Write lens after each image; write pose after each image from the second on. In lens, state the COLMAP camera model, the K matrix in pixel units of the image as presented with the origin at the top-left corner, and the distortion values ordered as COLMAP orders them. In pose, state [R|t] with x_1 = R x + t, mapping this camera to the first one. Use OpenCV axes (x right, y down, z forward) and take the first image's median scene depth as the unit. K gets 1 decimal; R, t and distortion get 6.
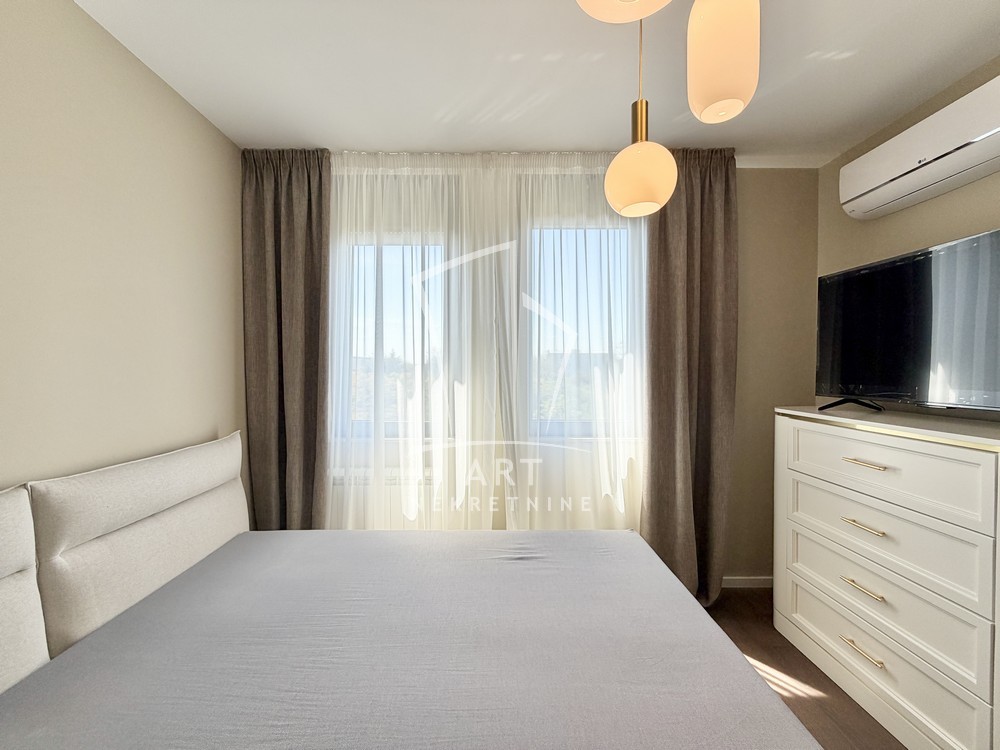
lens RADIAL K [[396.8, 0, 495.7], [0, 396.8, 373.6], [0, 0, 1]] dist [-0.003334, -0.000396]
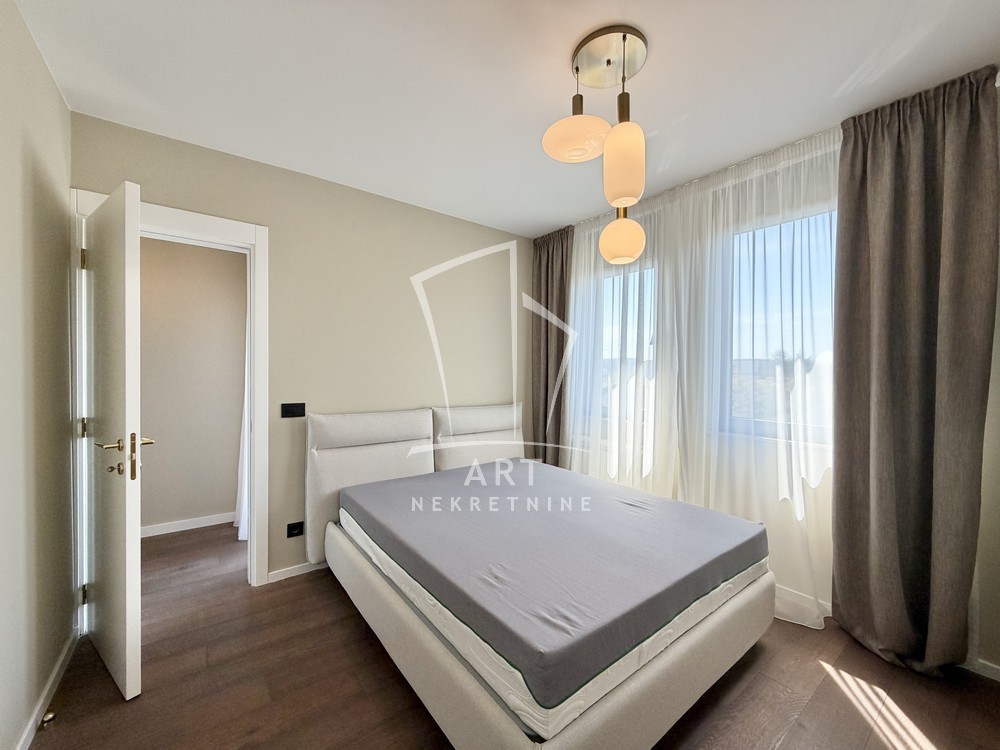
lens RADIAL K [[396.8, 0, 495.7], [0, 396.8, 373.6], [0, 0, 1]] dist [-0.003334, -0.000396]
pose [[0.599582, 0.011768, -0.800227, 0.641294], [-0.022372, 0.999748, -0.002060, 0.020280], [0.800001, 0.019138, 0.599694, -0.148243]]
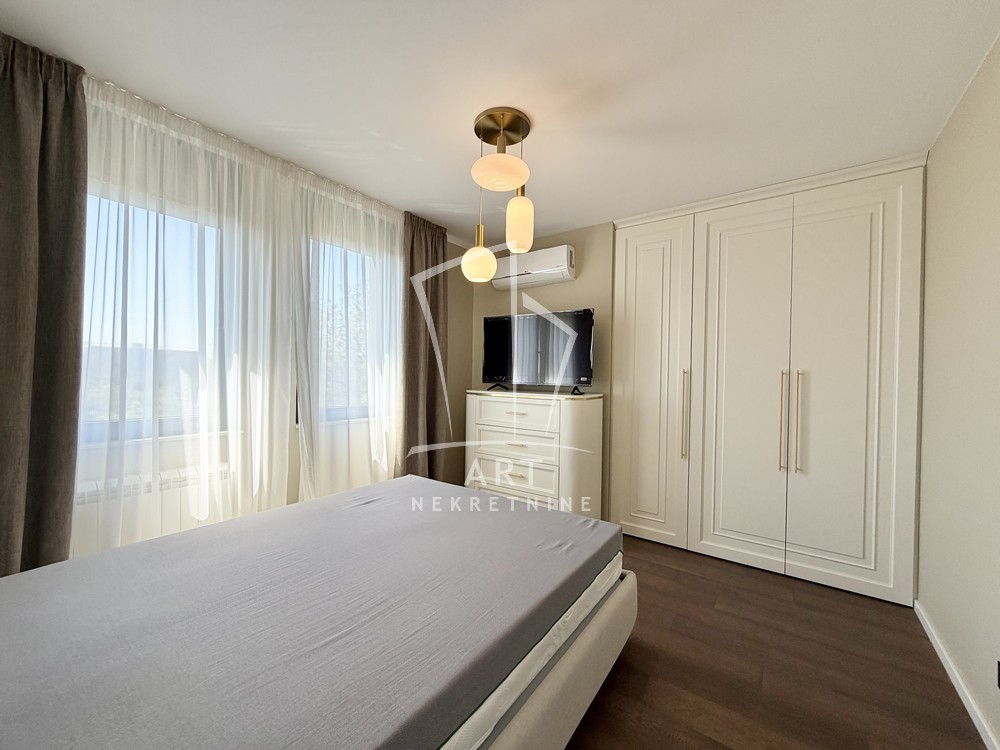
lens RADIAL K [[396.8, 0, 495.7], [0, 396.8, 373.6], [0, 0, 1]] dist [-0.003334, -0.000396]
pose [[0.590915, 0.012999, 0.806629, -0.560828], [-0.005523, 0.999912, -0.012068, 0.032979], [-0.806715, 0.002677, 0.590935, -0.102405]]
